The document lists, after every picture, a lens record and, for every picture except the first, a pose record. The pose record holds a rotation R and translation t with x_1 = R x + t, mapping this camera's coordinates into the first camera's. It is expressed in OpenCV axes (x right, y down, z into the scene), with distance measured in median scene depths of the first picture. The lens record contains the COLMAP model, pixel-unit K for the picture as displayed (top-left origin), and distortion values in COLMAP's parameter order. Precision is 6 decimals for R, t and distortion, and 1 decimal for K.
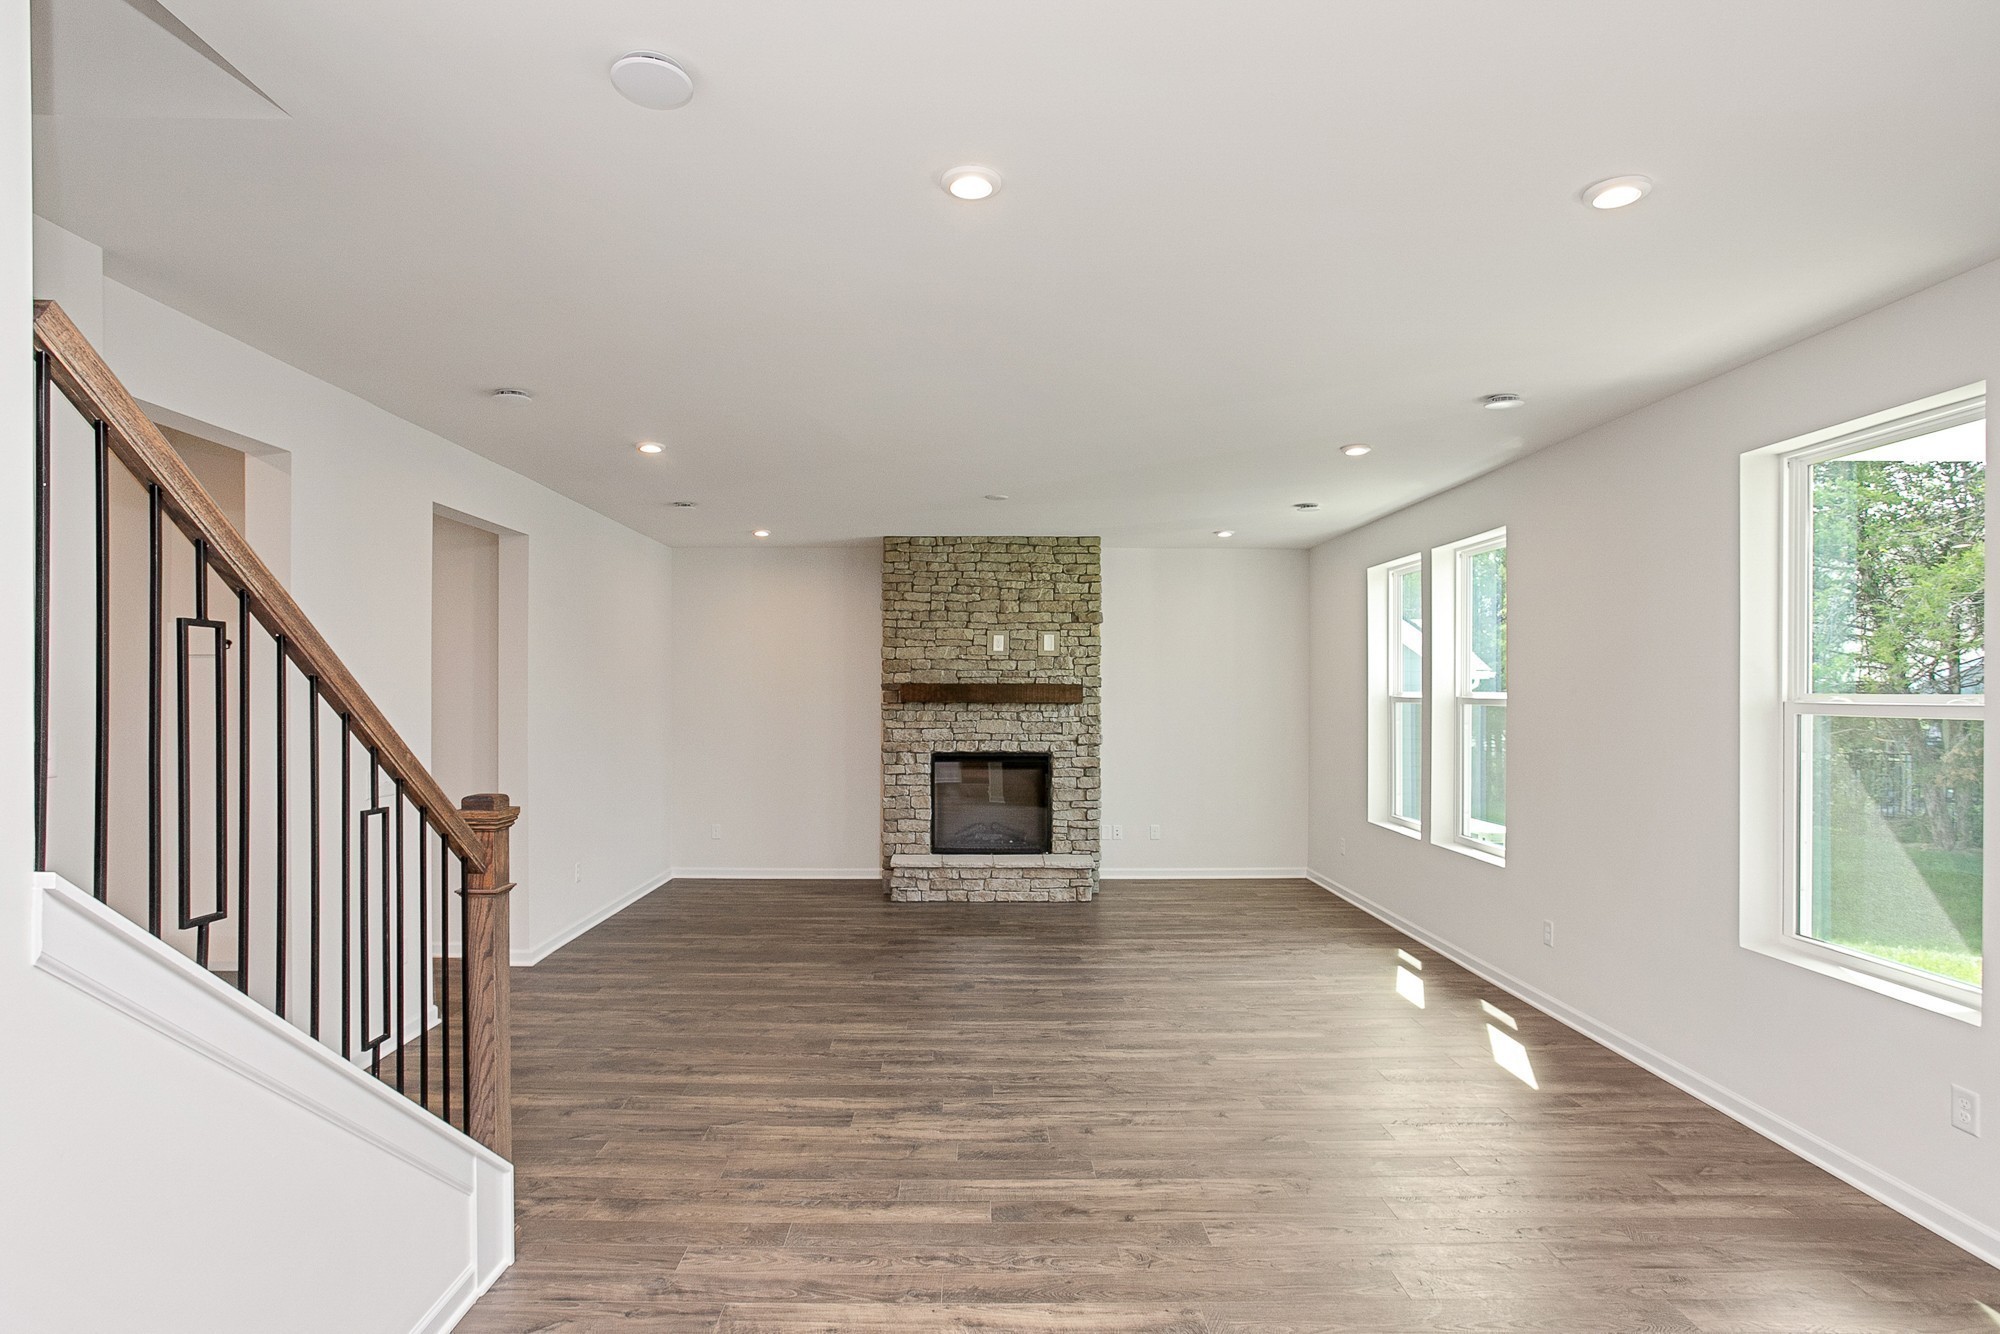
lens RADIAL K [[1031.7, 0, 1002.9], [0, 1031.7, 696.8], [0, 0, 1]] dist [-0.054263, 0.001763]
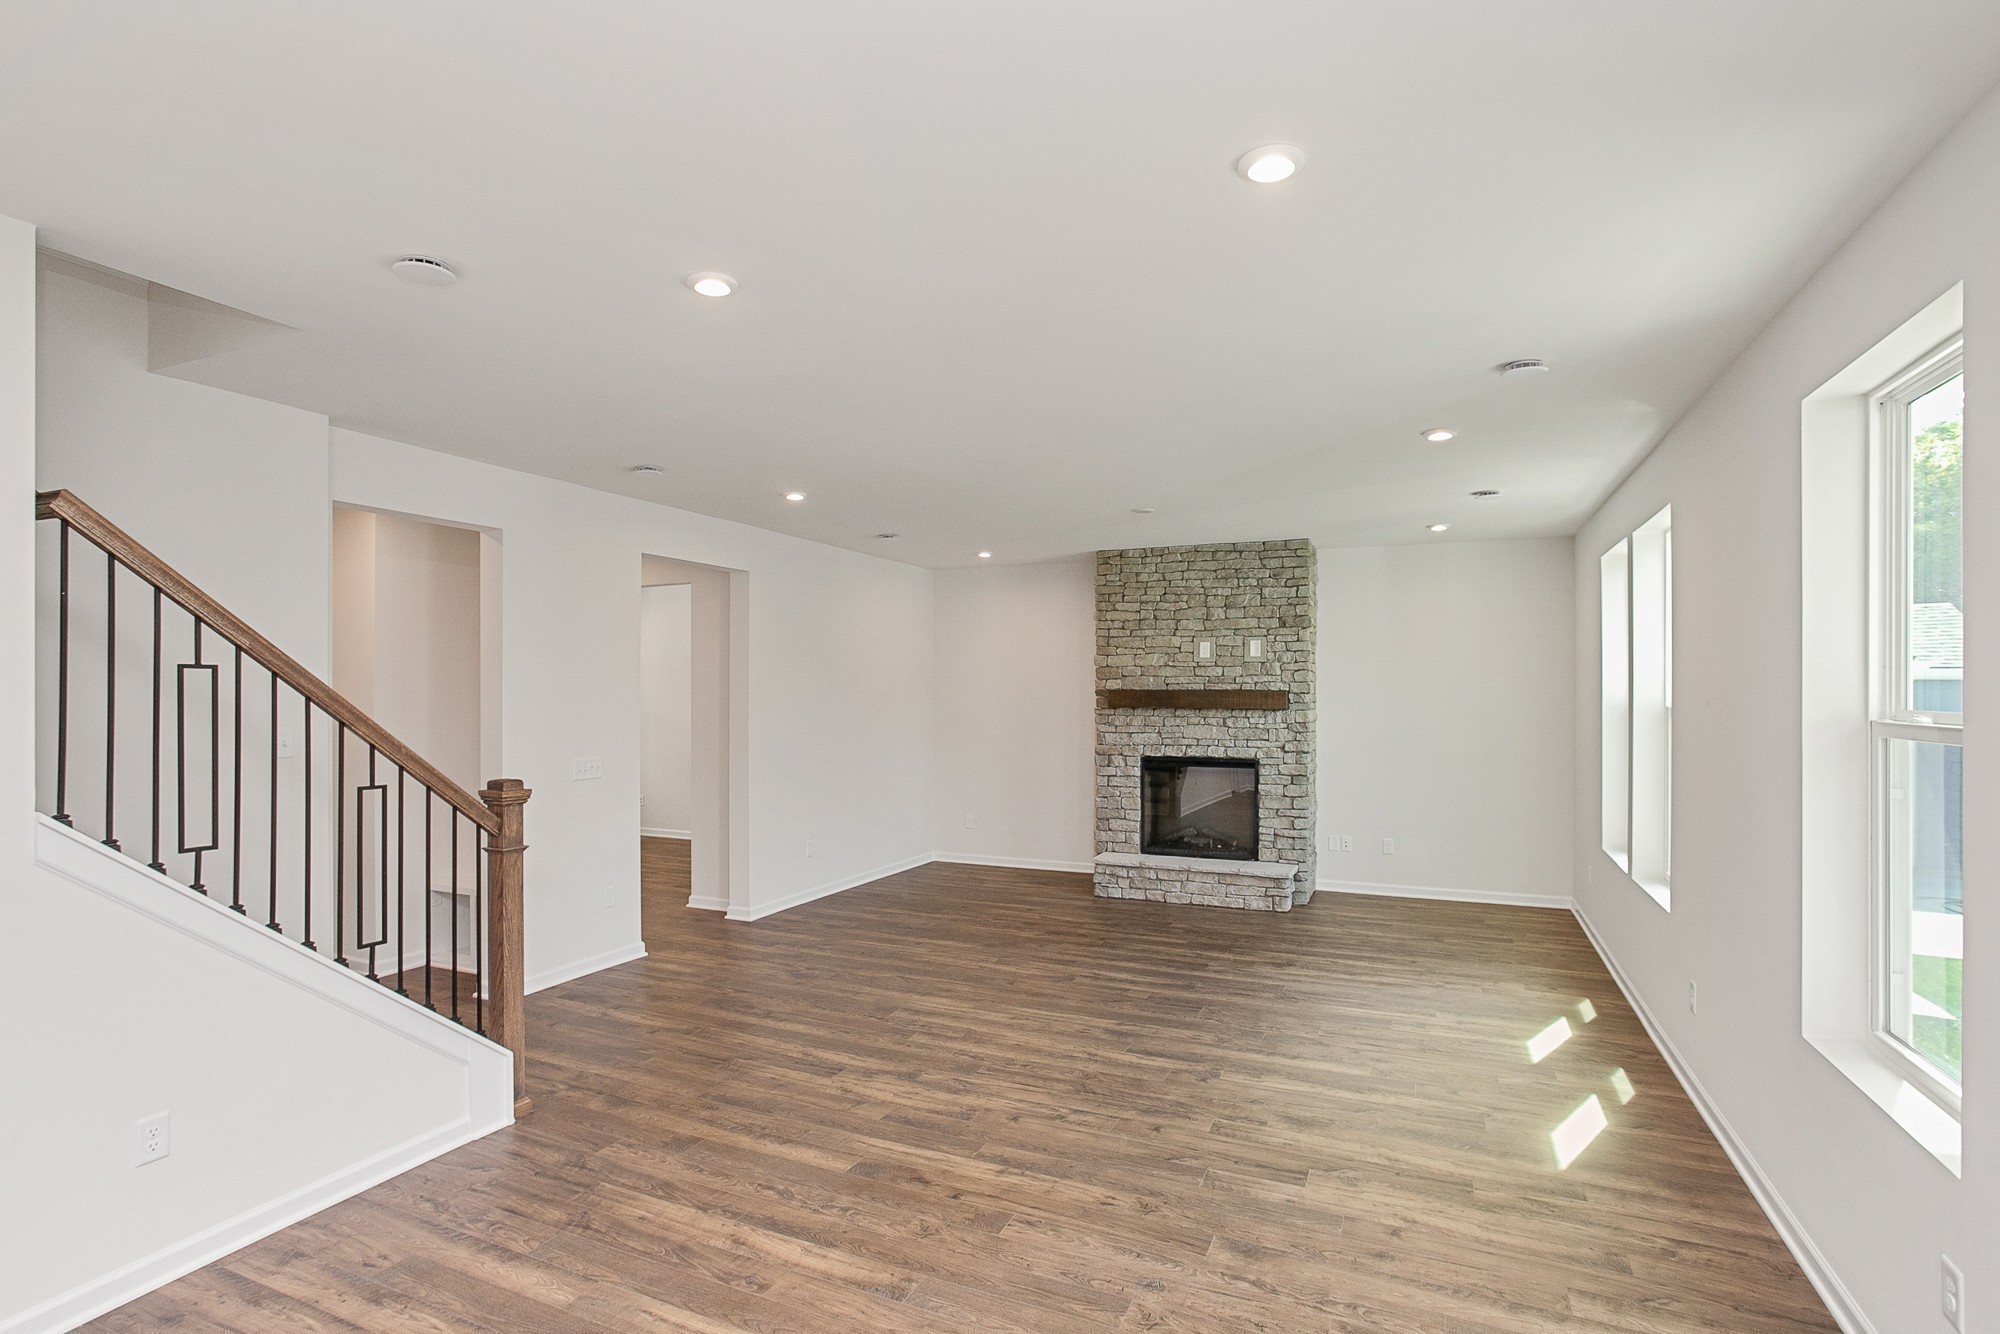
lens RADIAL K [[1000.4, 0, 1000.9], [0, 1000.4, 690.9], [0, 0, 1]] dist [-0.064425, 0.019270]
pose [[0.904541, -0.000521, -0.426385, 0.238262], [-0.001876, 0.999985, -0.005202, -0.006256], [0.426381, 0.005505, 0.904527, 0.029271]]
